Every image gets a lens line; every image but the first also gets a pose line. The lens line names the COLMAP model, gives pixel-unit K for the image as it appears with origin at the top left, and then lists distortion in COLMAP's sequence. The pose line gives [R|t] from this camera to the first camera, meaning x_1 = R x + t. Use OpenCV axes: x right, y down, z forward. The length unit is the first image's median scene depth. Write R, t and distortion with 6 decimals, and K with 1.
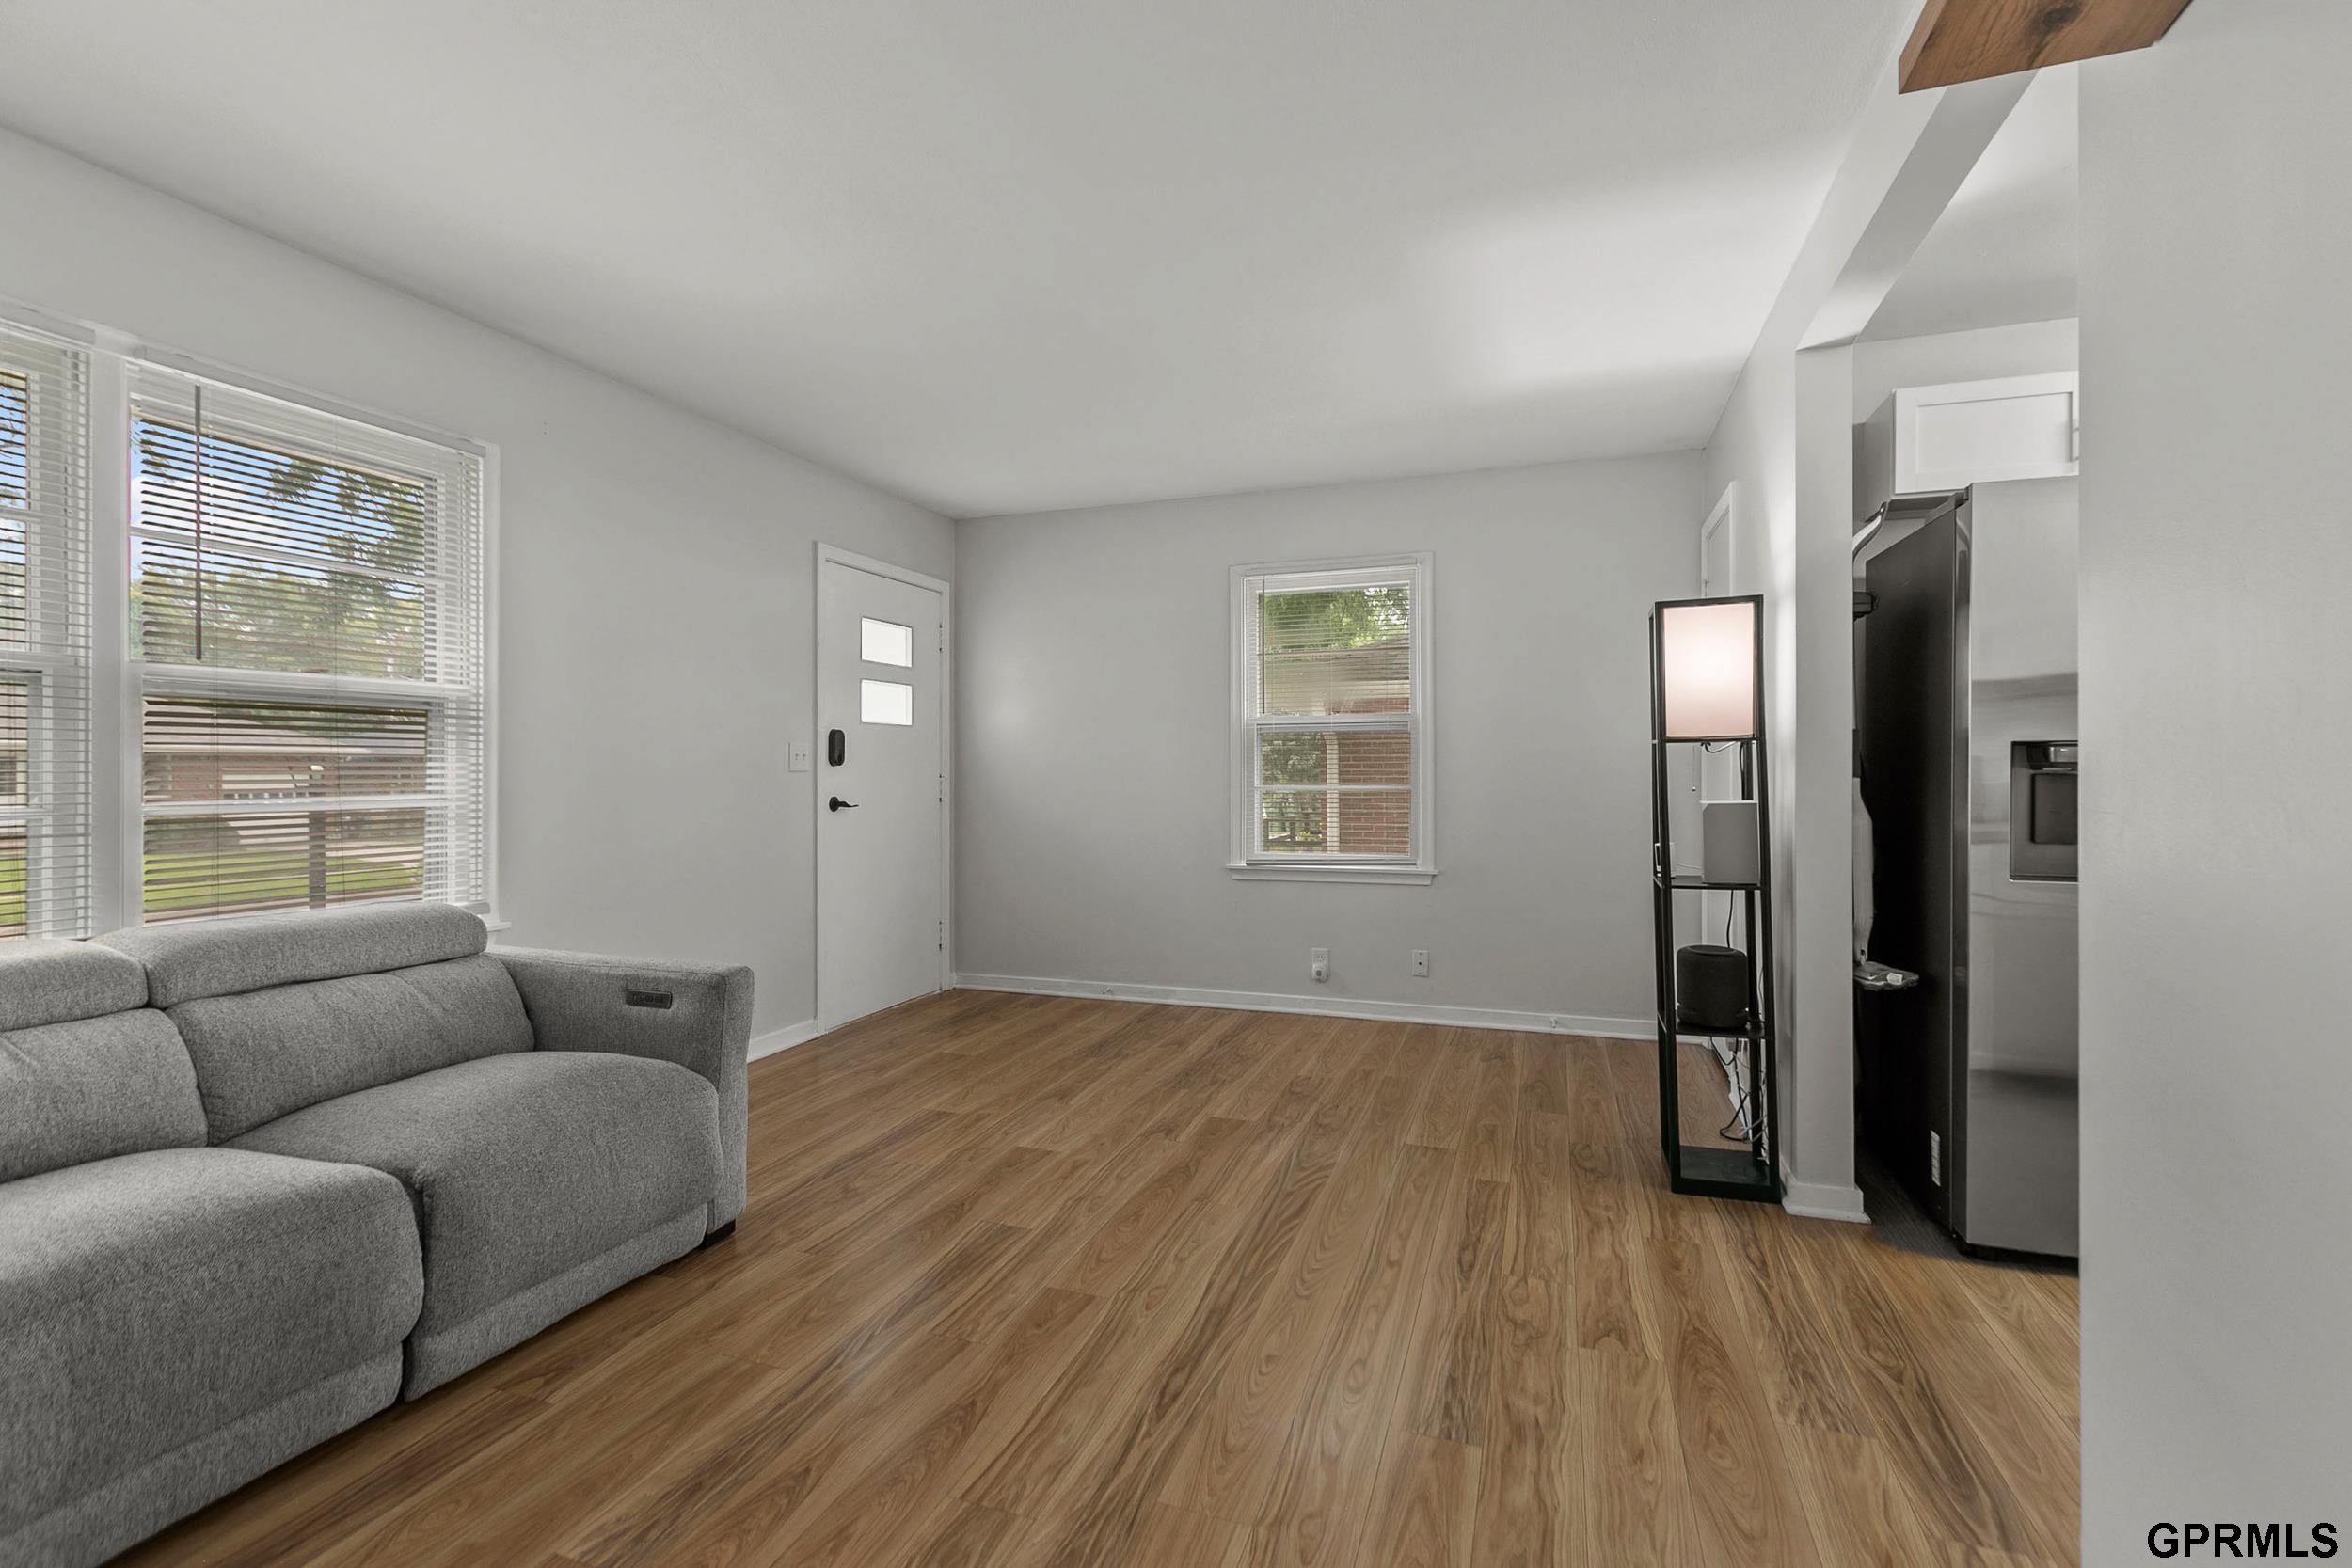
lens RADIAL K [[1061.1, 0, 1180.5], [0, 1061.1, 776.3], [0, 0, 1]] dist [0.005393, -0.000692]
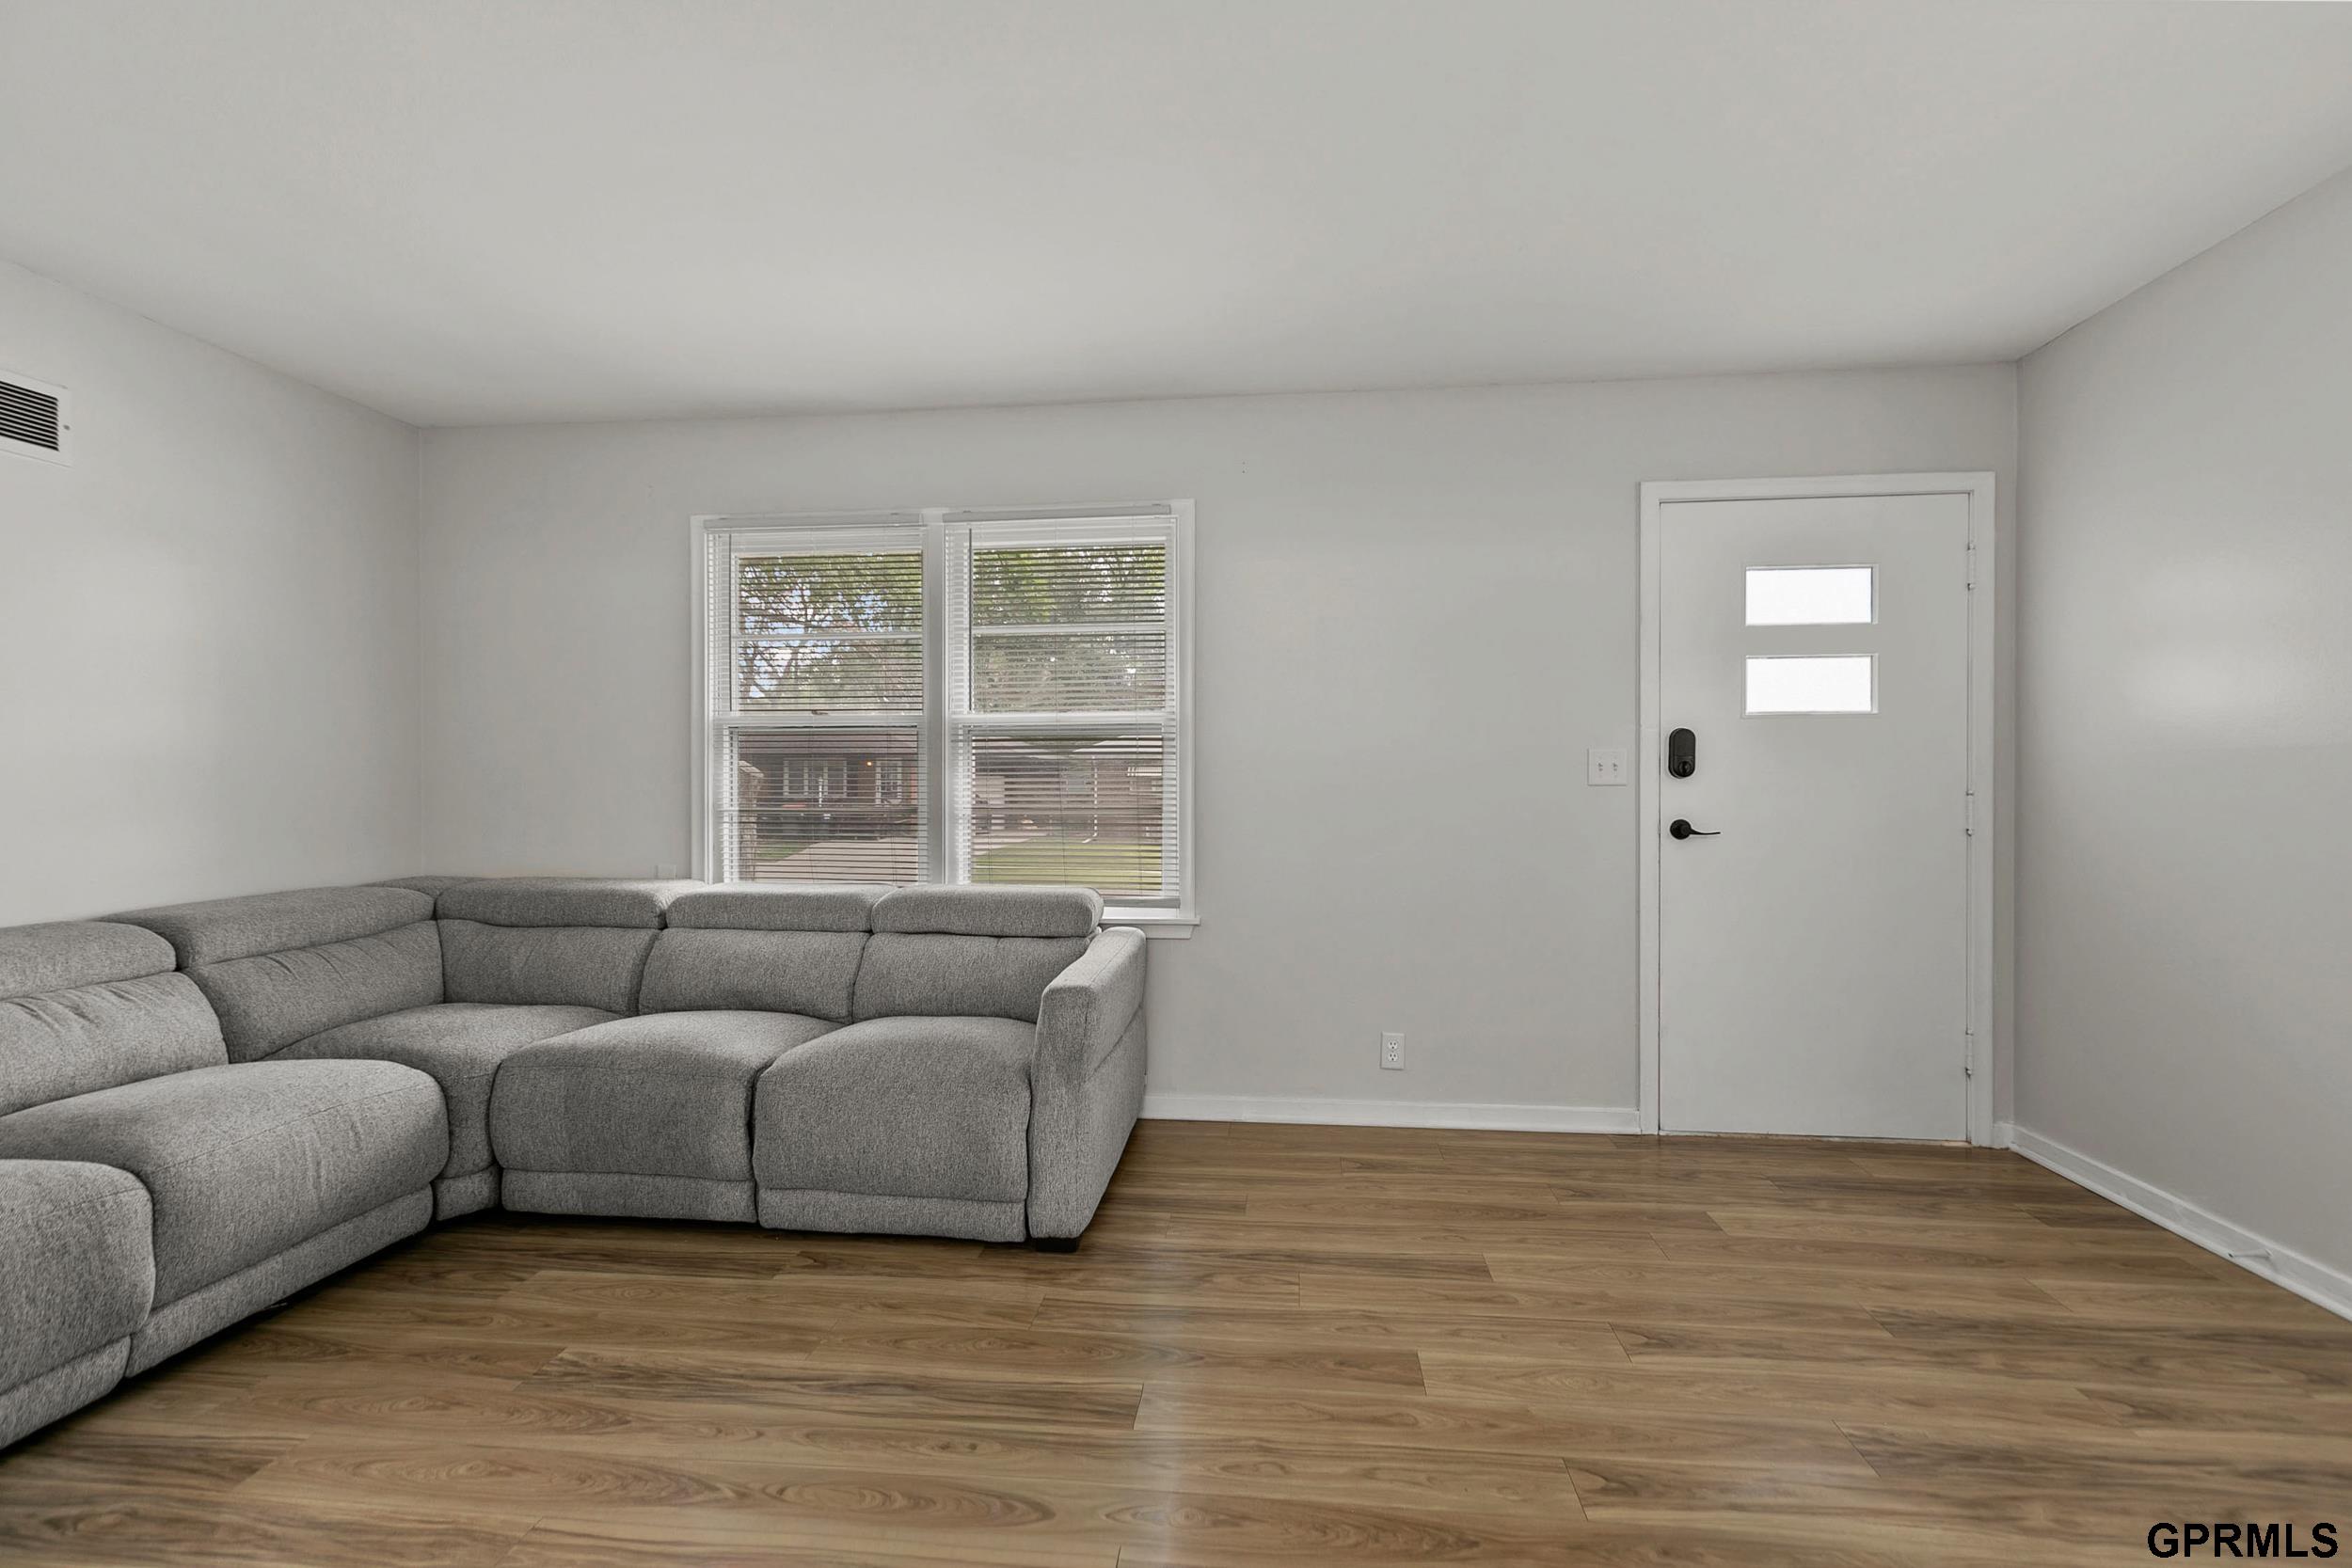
lens RADIAL K [[1061.1, 0, 1169.3], [0, 1061.1, 796.3], [0, 0, 1]] dist [0.005393, -0.000692]
pose [[0.225631, 0.007498, -0.974184, 0.581493], [-0.003182, 0.999971, 0.006959, -0.002137], [0.974208, 0.001529, 0.225648, 0.897647]]
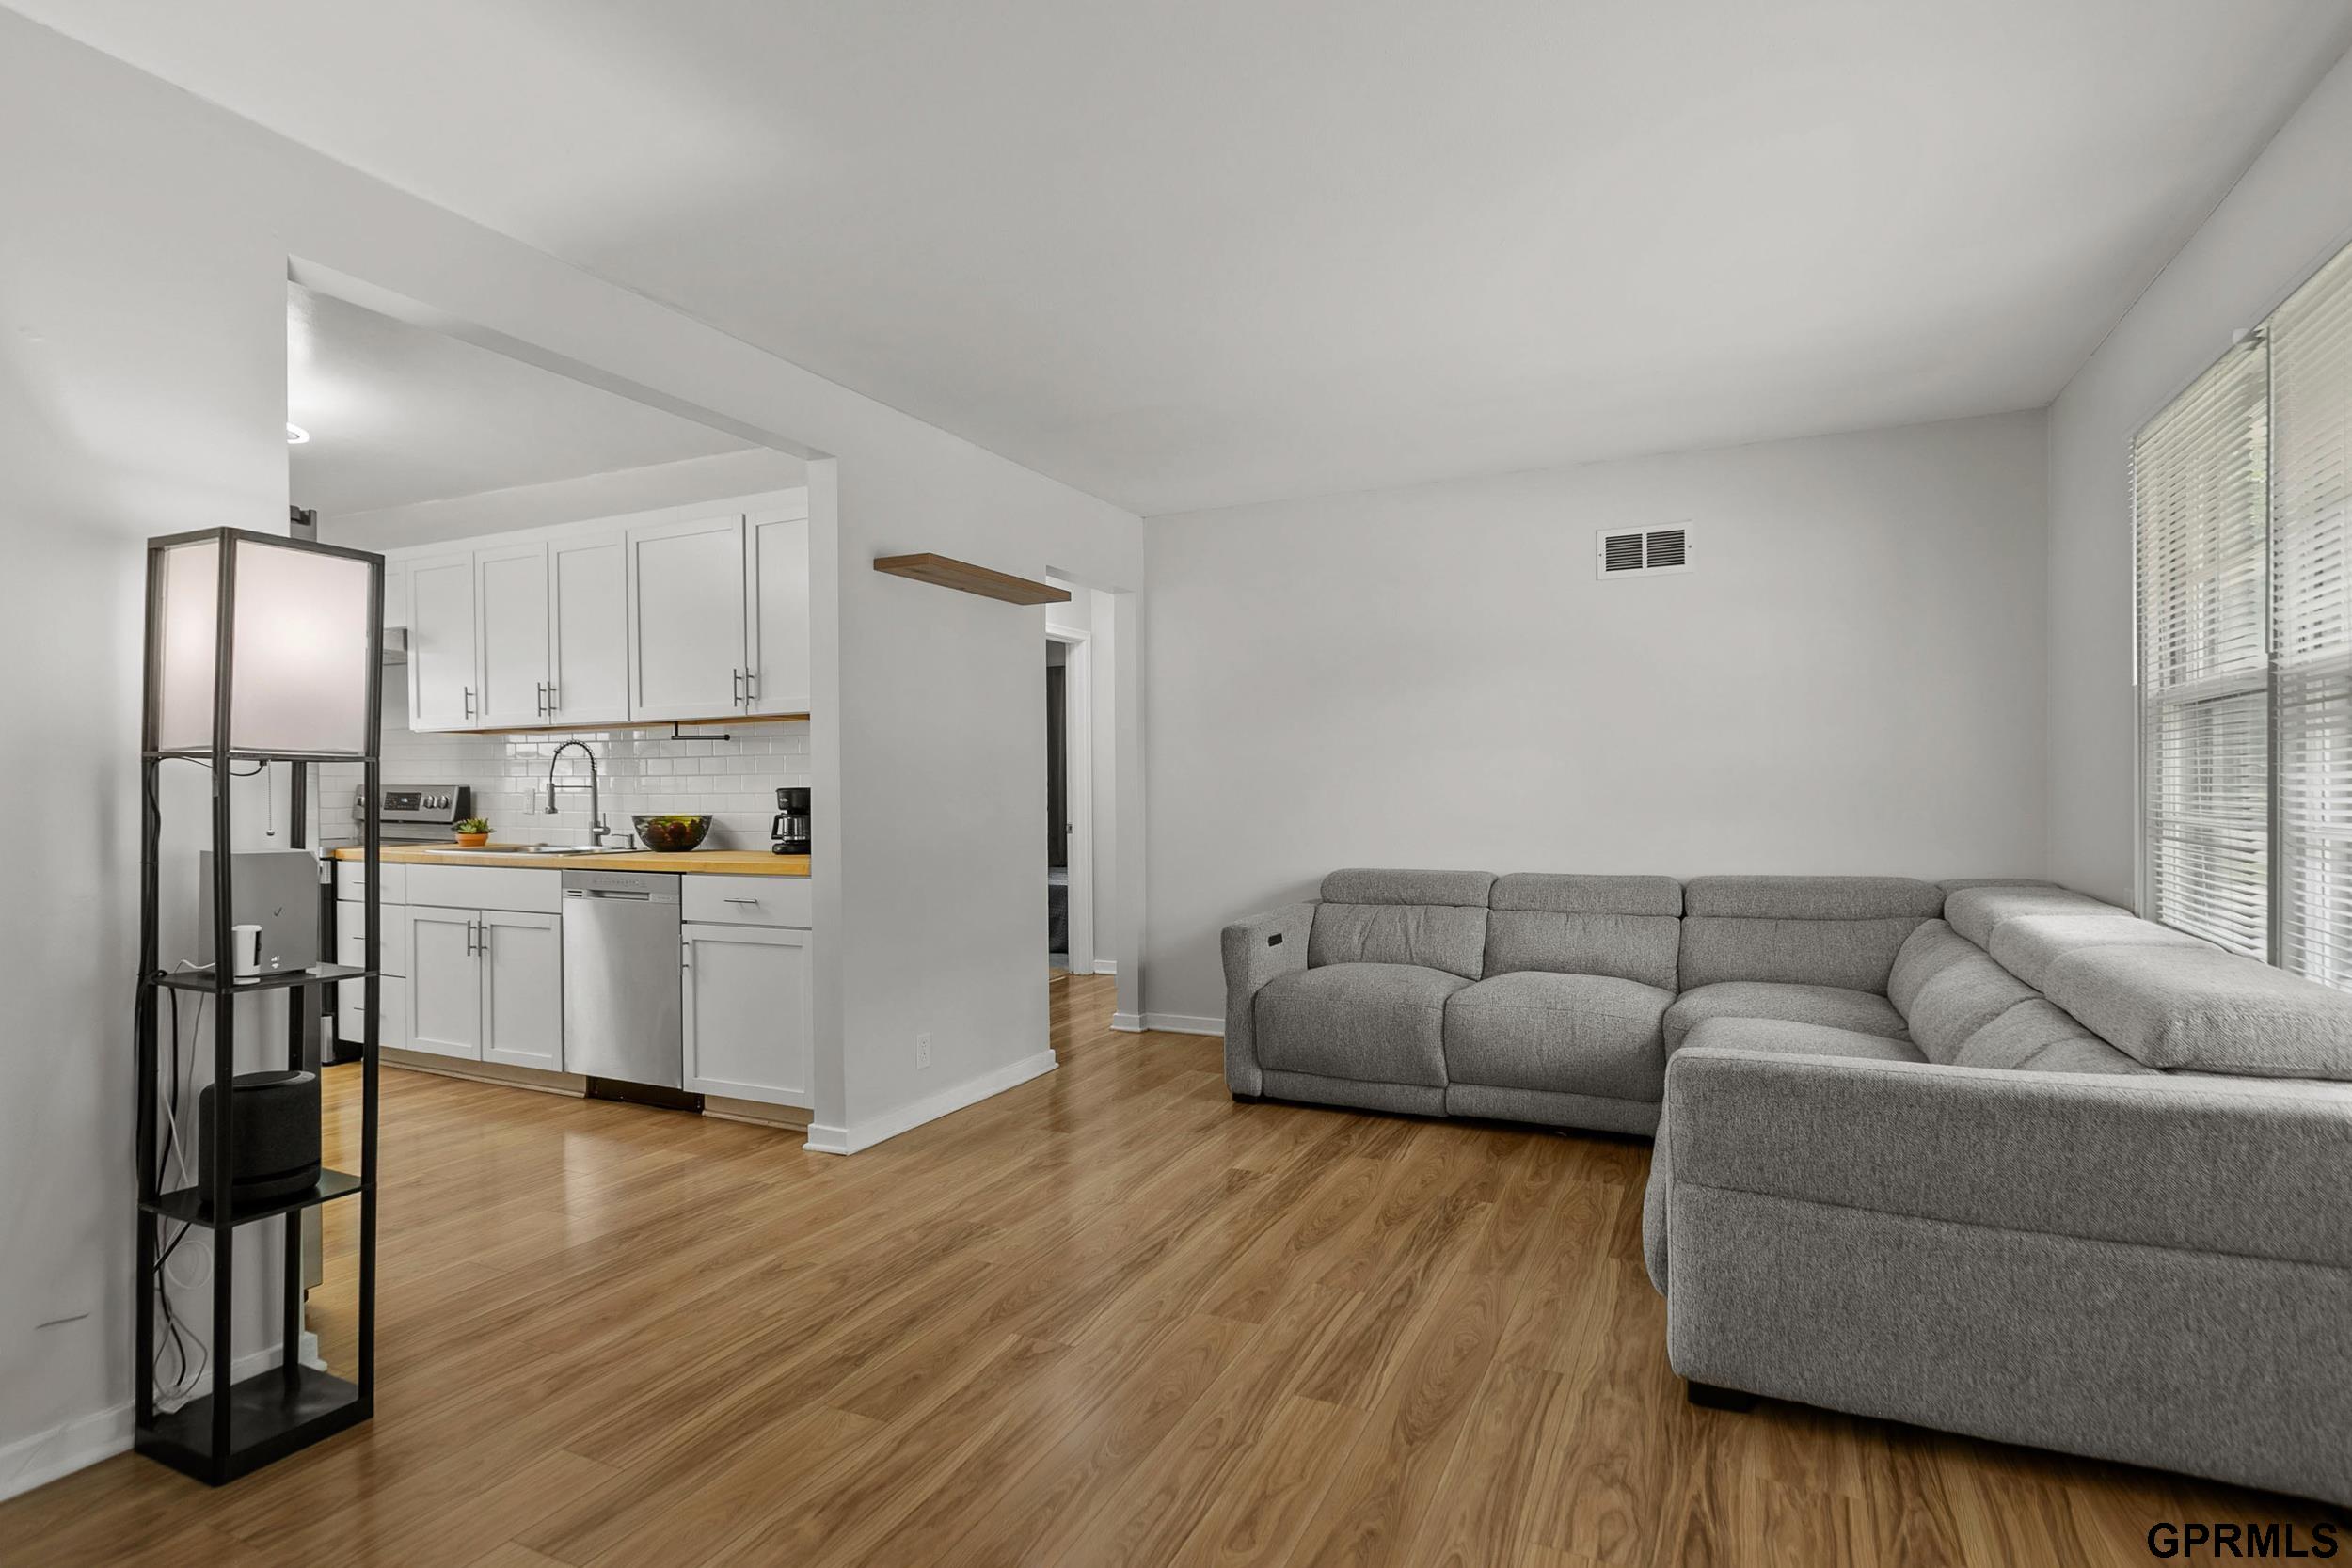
lens RADIAL K [[1184.1, 0, 1168.5], [0, 1184.1, 797.1], [0, 0, 1]] dist [0.005174, 0.000830]
pose [[-0.993819, 0.010248, 0.110540, -0.156605], [0.011402, 0.999887, 0.009804, -0.012711], [-0.110427, 0.011004, -0.993823, 1.949035]]
